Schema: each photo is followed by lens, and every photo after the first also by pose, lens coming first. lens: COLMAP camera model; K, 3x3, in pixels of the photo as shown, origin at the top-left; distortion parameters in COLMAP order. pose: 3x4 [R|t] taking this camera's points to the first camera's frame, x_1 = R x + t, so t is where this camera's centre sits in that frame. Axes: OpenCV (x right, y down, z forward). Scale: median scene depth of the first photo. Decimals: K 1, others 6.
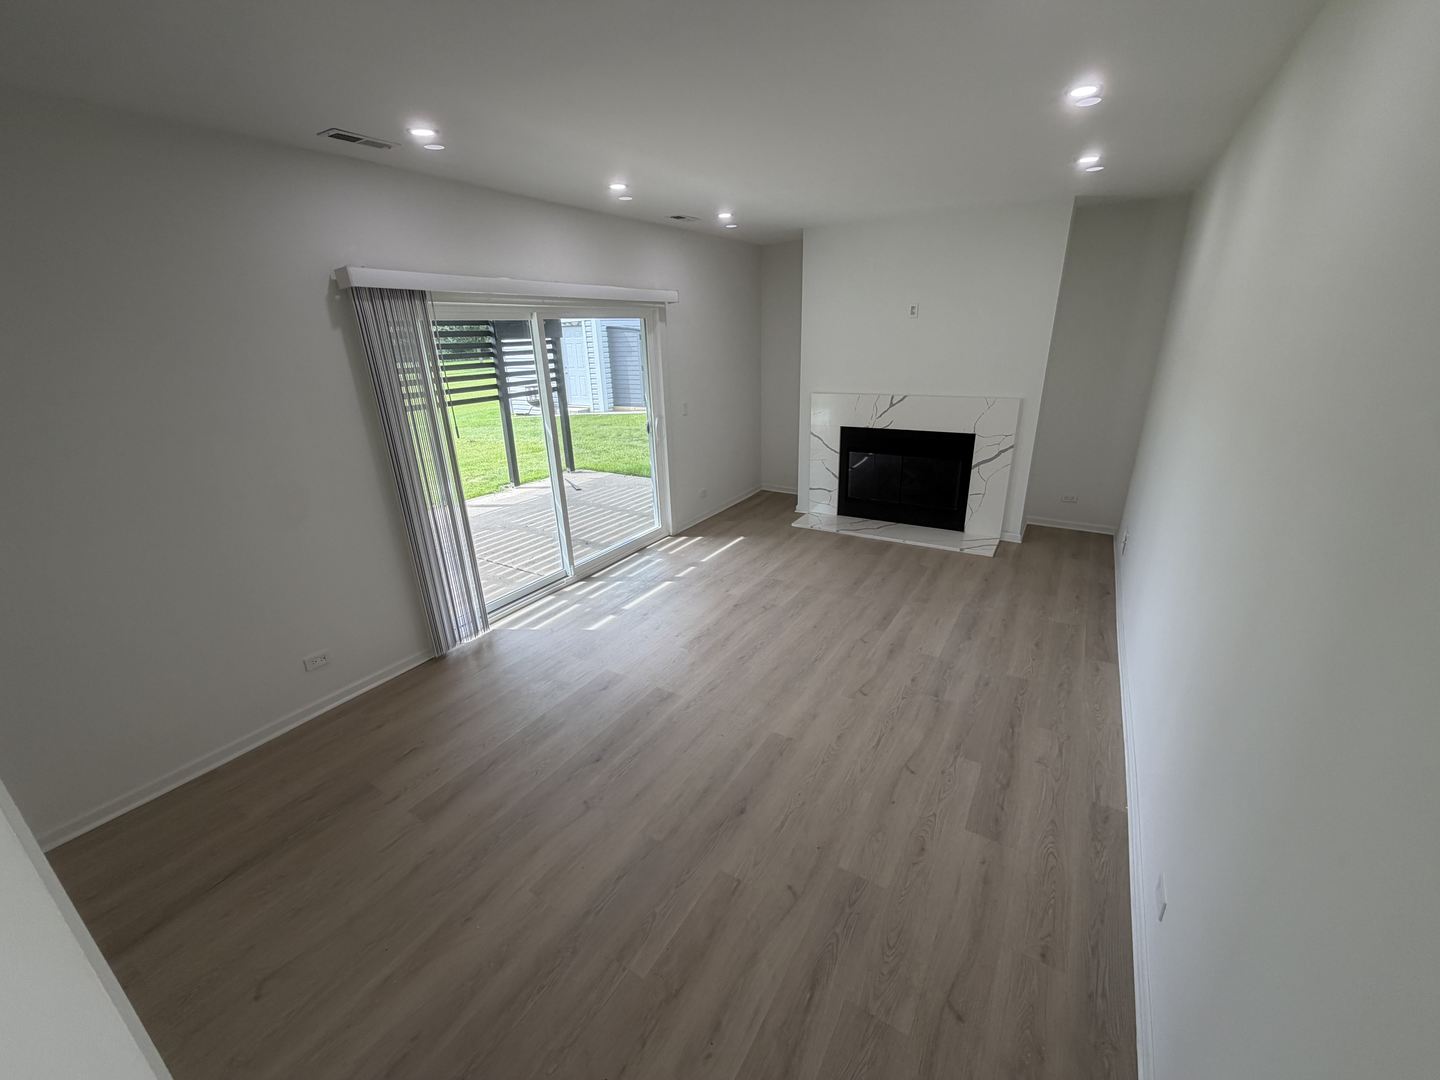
lens RADIAL K [[574.3, 0, 710.3], [0, 574.3, 541.3], [0, 0, 1]] dist [0.000708, 0.000046]
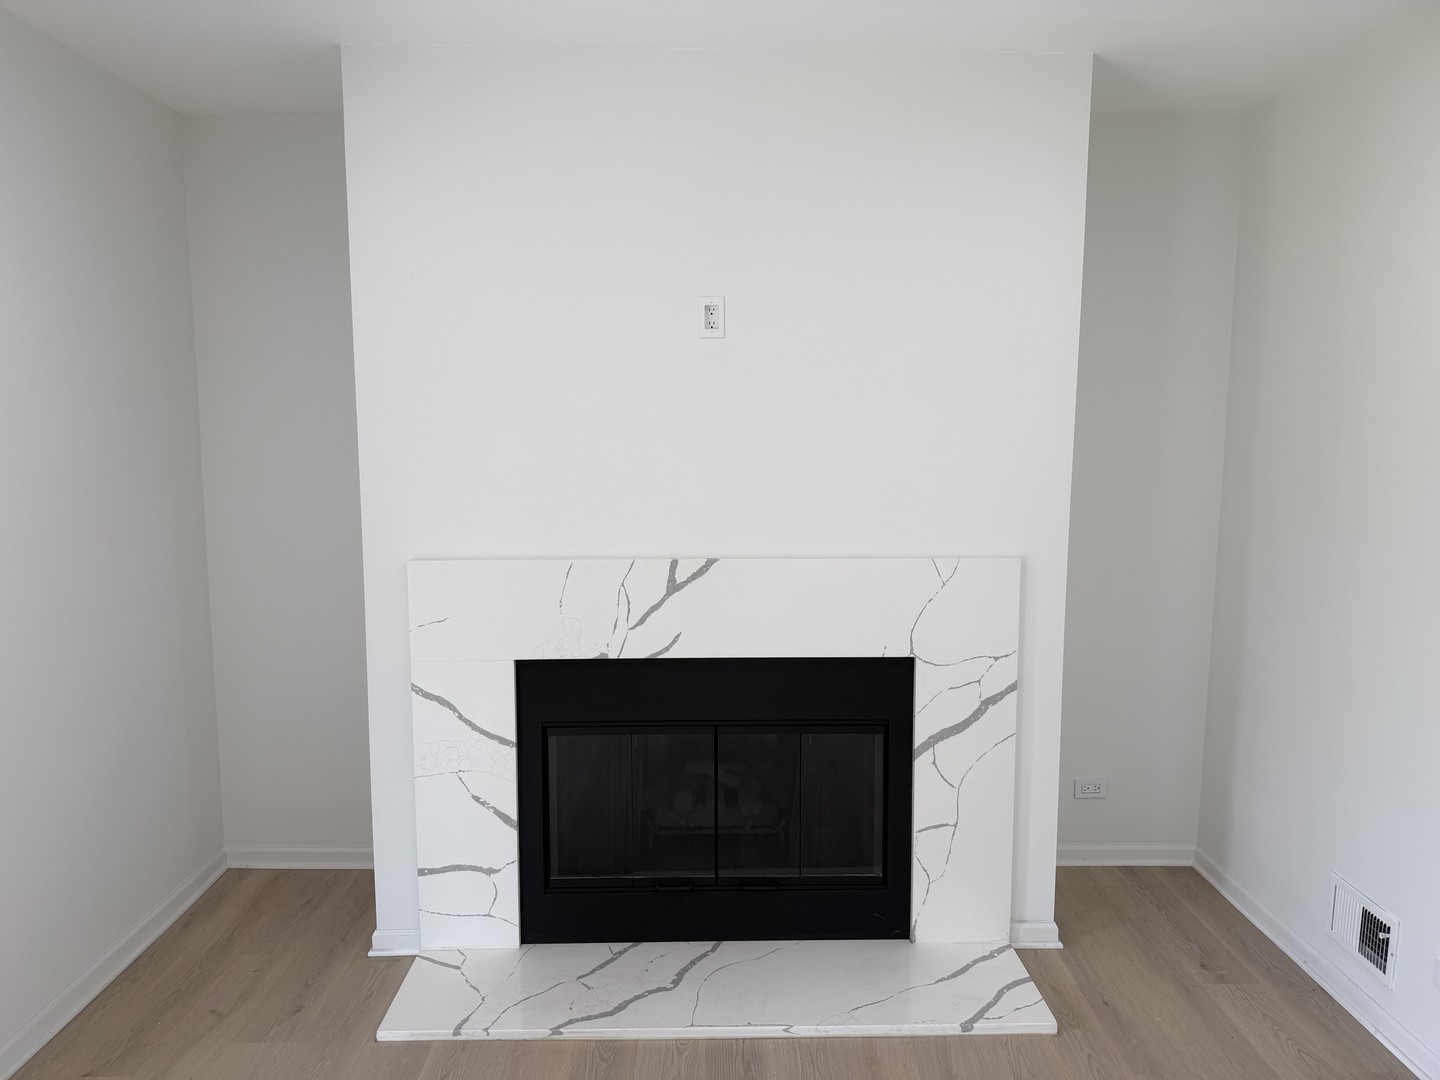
lens RADIAL K [[1017.8, 0, 720.0], [0, 1017.8, 540.0], [0, 0, 1]] dist [-0.000669, -0.001434]
pose [[0.834791, -0.021118, 0.550161, 0.021164], [0.163282, 0.963804, -0.210762, -0.145728], [-0.525797, 0.265774, 0.808023, 0.544665]]
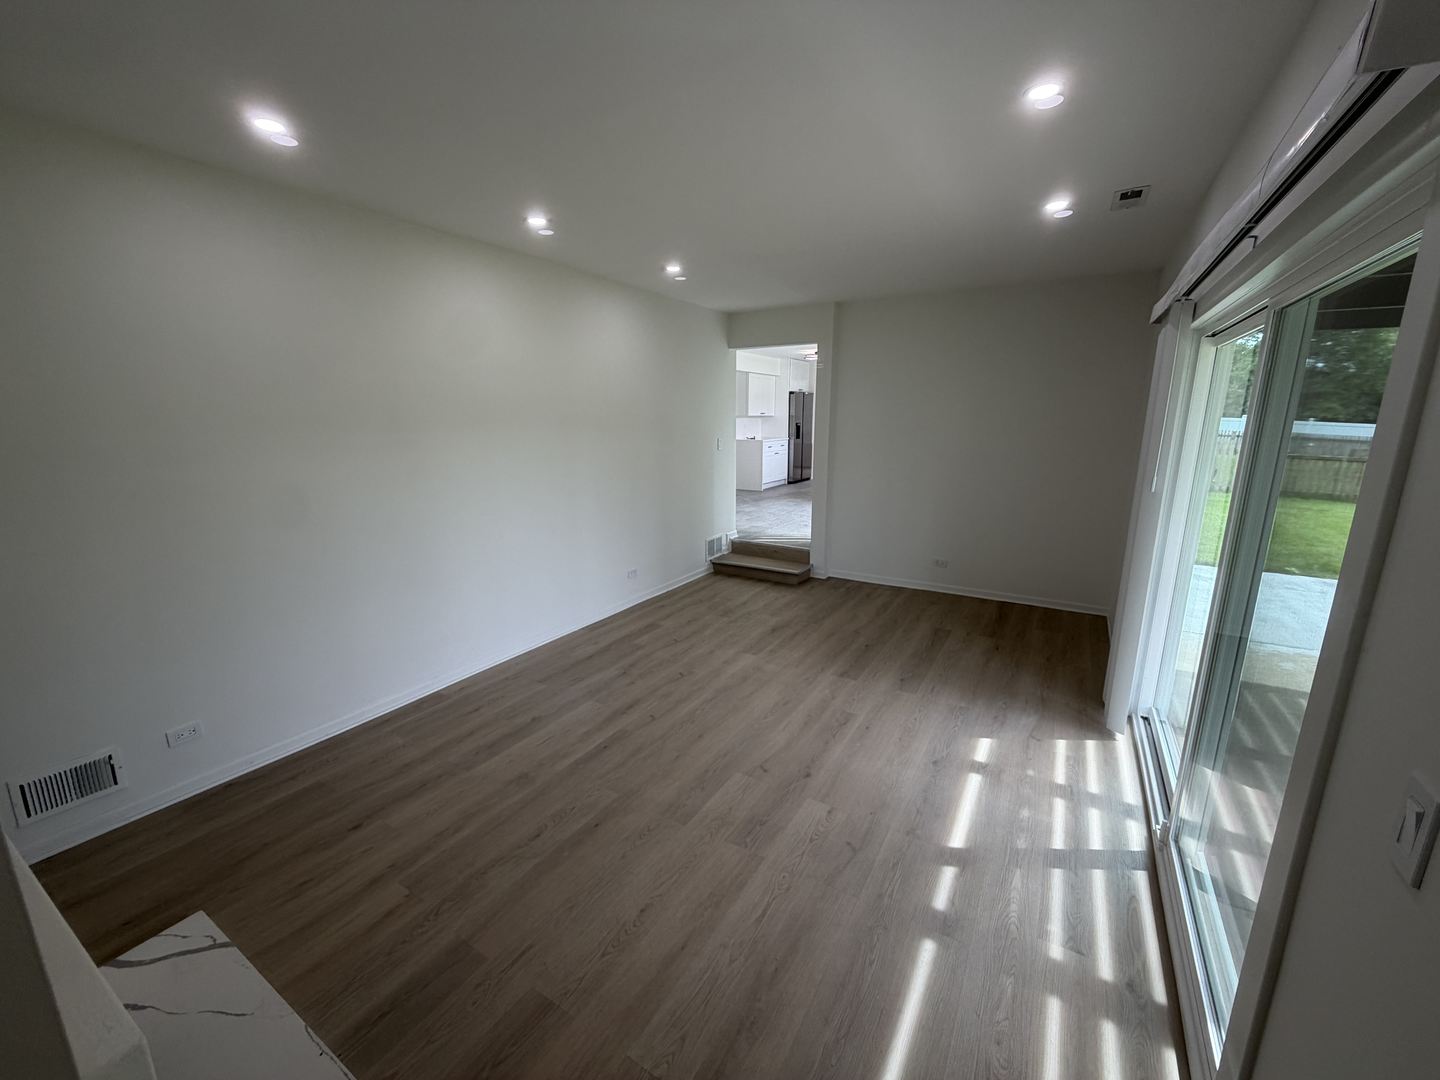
lens RADIAL K [[574.3, 0, 710.3], [0, 574.3, 541.3], [0, 0, 1]] dist [0.000708, 0.000046]
pose [[-0.999295, 0.037531, 0.001221, 0.122123], [0.032206, 0.839897, 0.541789, -0.399682], [0.019309, 0.541447, -0.840513, 1.185907]]
